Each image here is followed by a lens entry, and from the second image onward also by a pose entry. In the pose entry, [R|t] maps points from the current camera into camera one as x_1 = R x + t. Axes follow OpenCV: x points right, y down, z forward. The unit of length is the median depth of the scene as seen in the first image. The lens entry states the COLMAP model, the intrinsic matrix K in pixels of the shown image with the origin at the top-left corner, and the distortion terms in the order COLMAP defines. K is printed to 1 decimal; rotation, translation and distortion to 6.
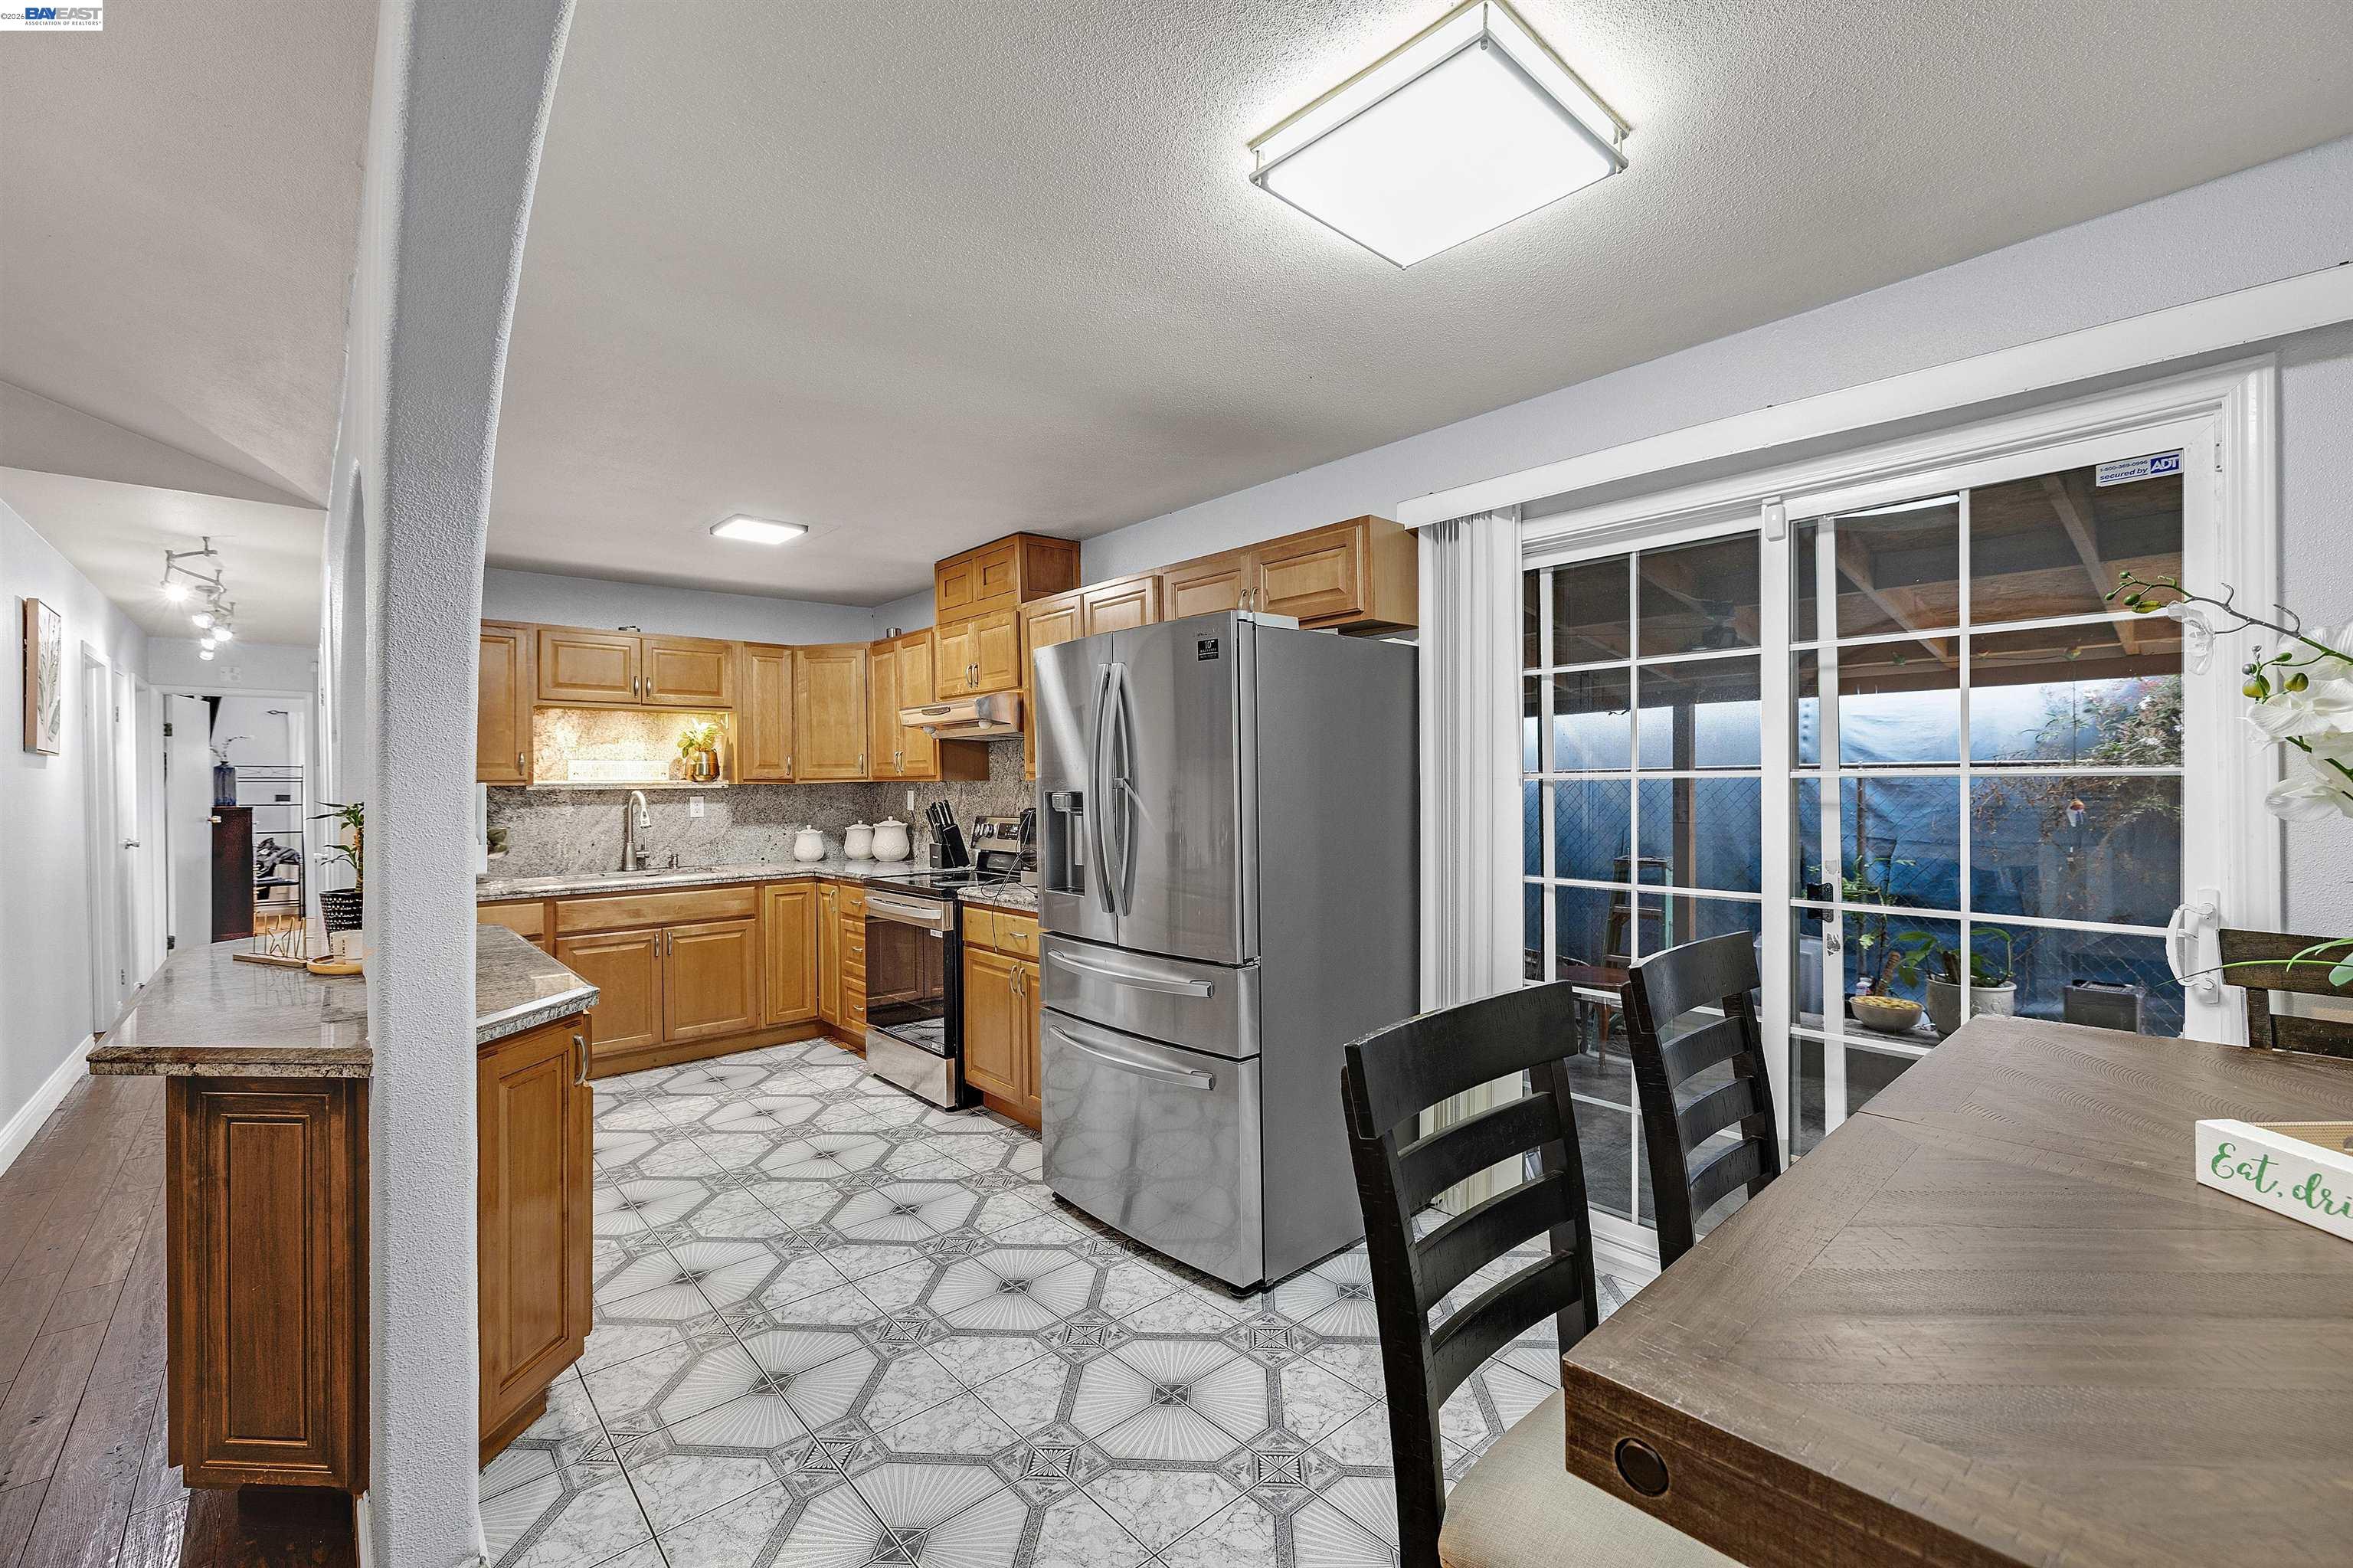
lens RADIAL K [[985.0, 0, 1173.5], [0, 985.0, 789.6], [0, 0, 1]] dist [0.000433, -0.000131]
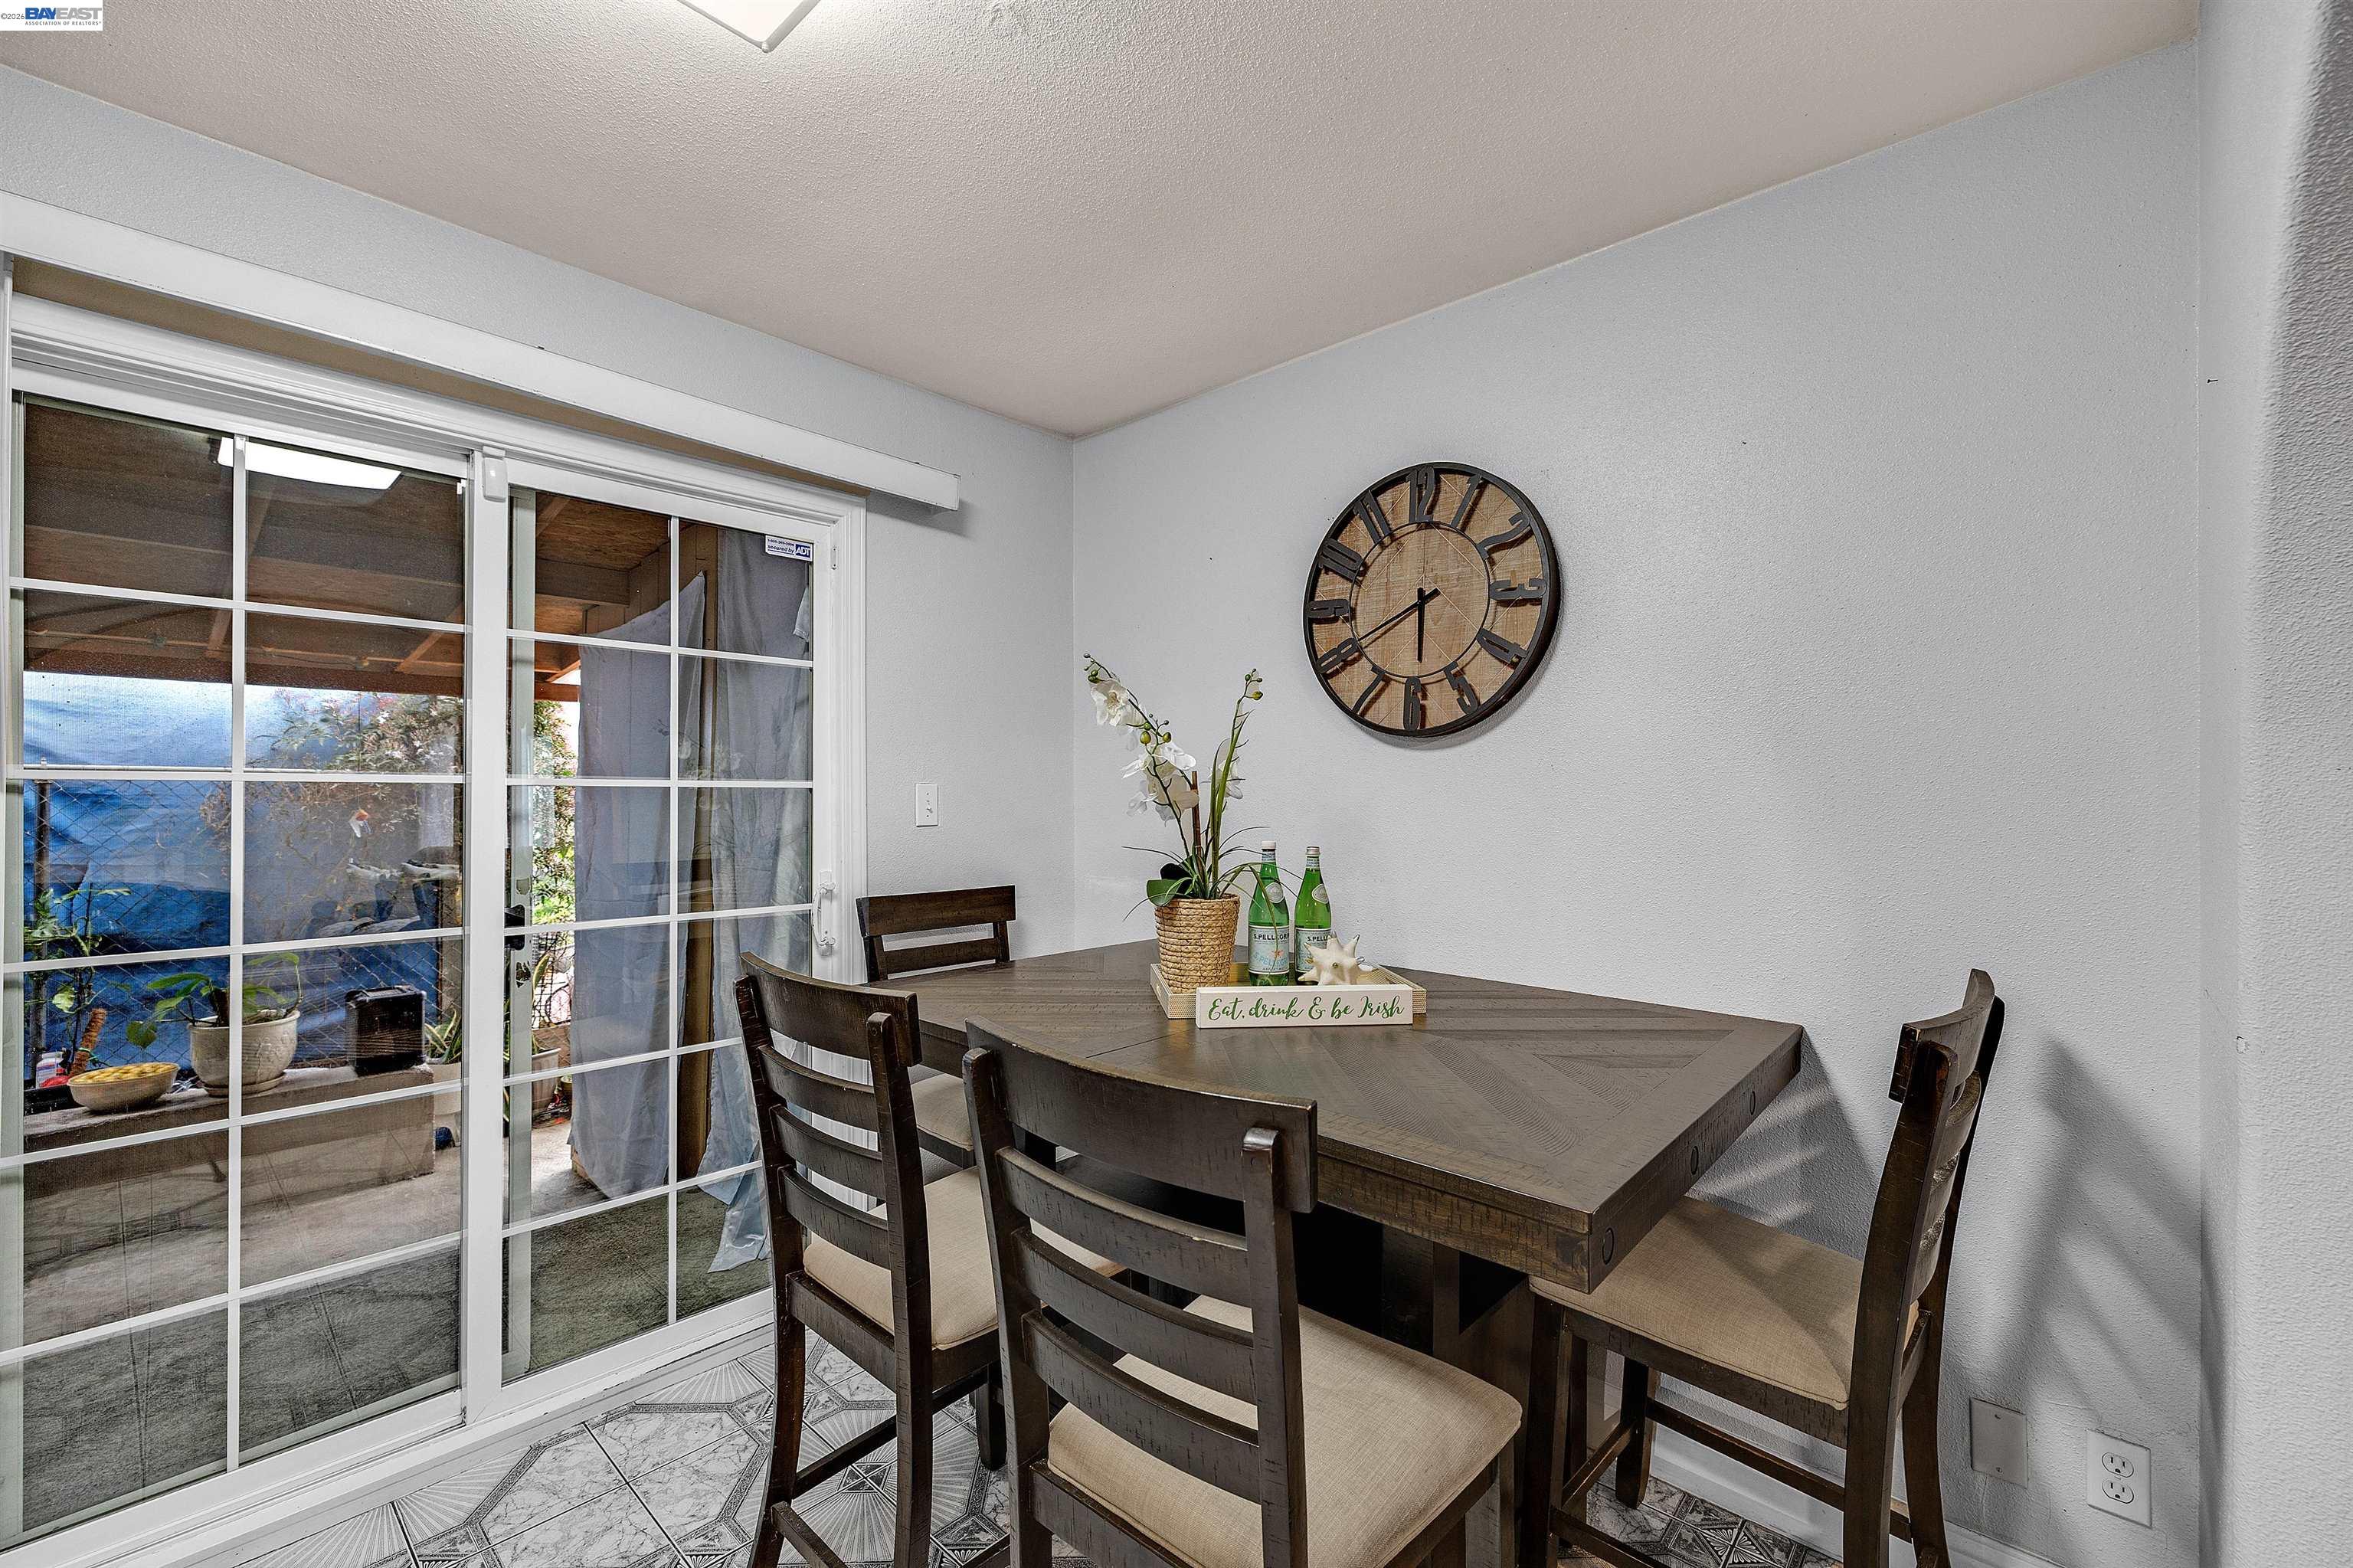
lens RADIAL K [[970.9, 0, 1176.5], [0, 970.9, 784.0], [0, 0, 1]] dist [-0.002291, -0.000235]
pose [[-0.094314, 0.012646, 0.995462, -0.227784], [0.004209, 0.999915, -0.012304, -0.000406], [-0.995534, 0.003030, -0.094359, 0.439781]]
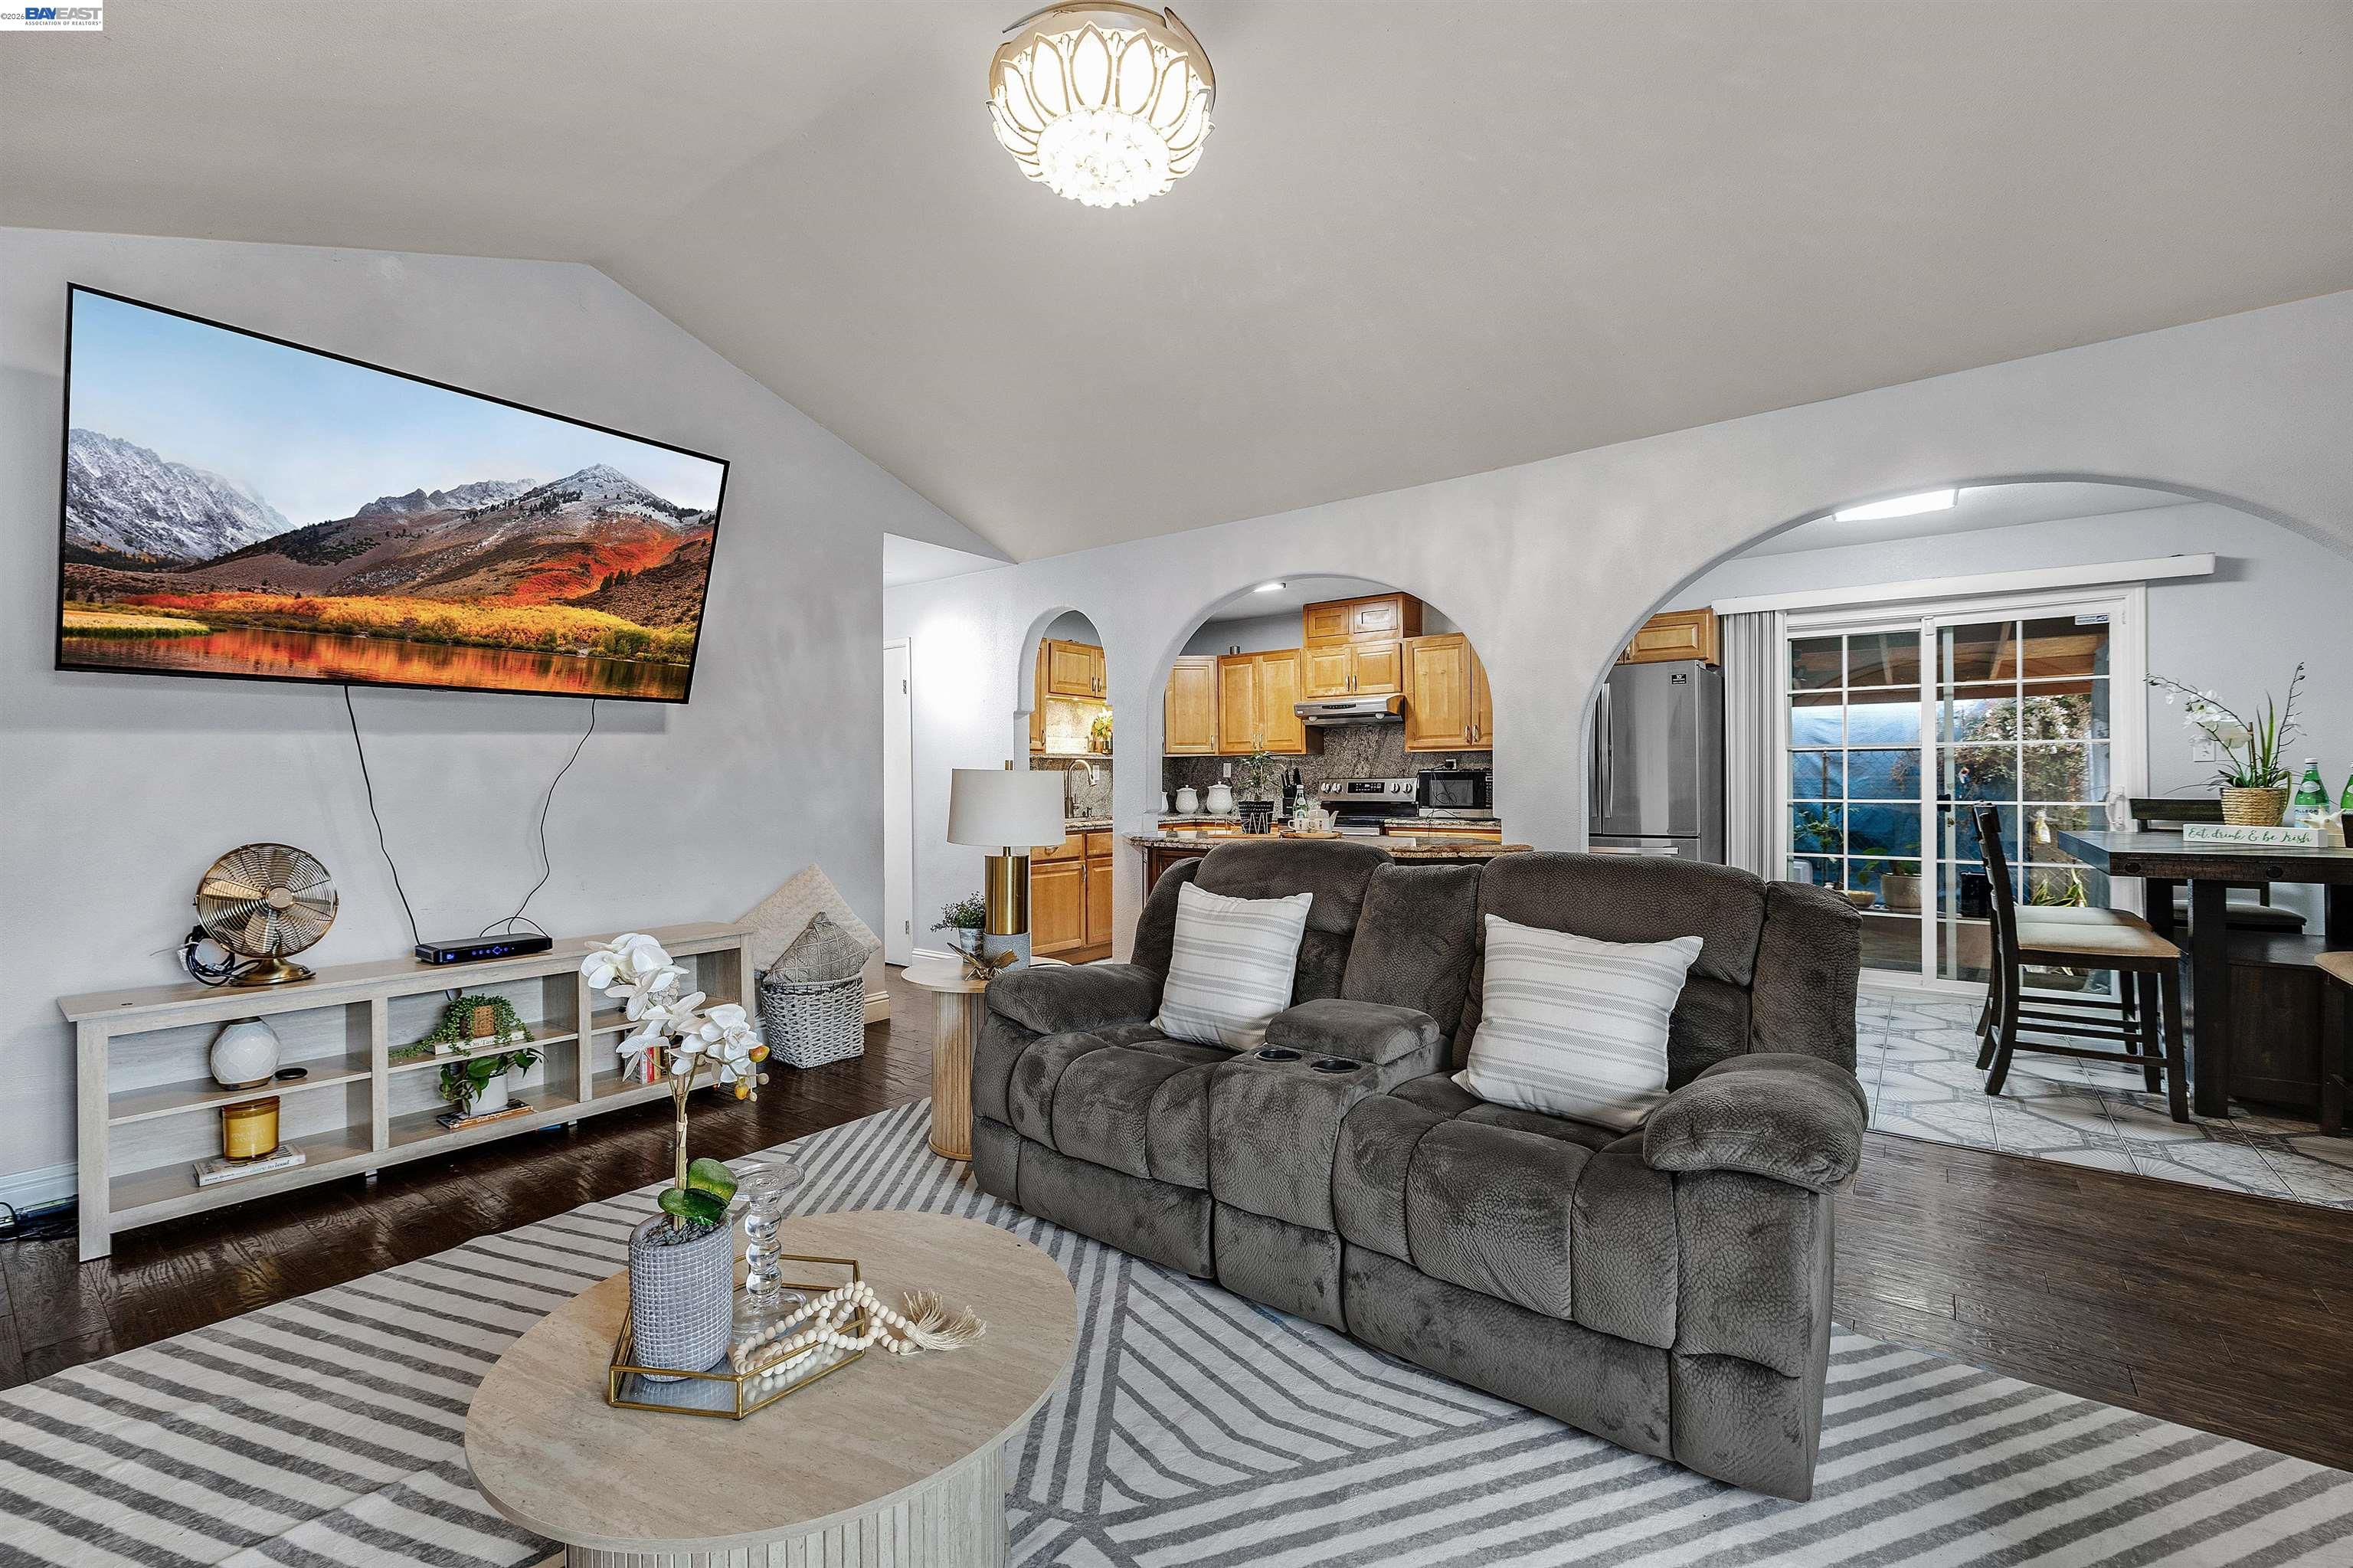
lens RADIAL K [[970.9, 0, 1176.5], [0, 970.9, 784.0], [0, 0, 1]] dist [-0.002291, -0.000235]
pose [[0.983317, 0.002571, 0.181884, -1.268610], [-0.002063, 0.999993, -0.002979, 0.076459], [-0.181890, 0.002554, 0.983315, -0.720818]]
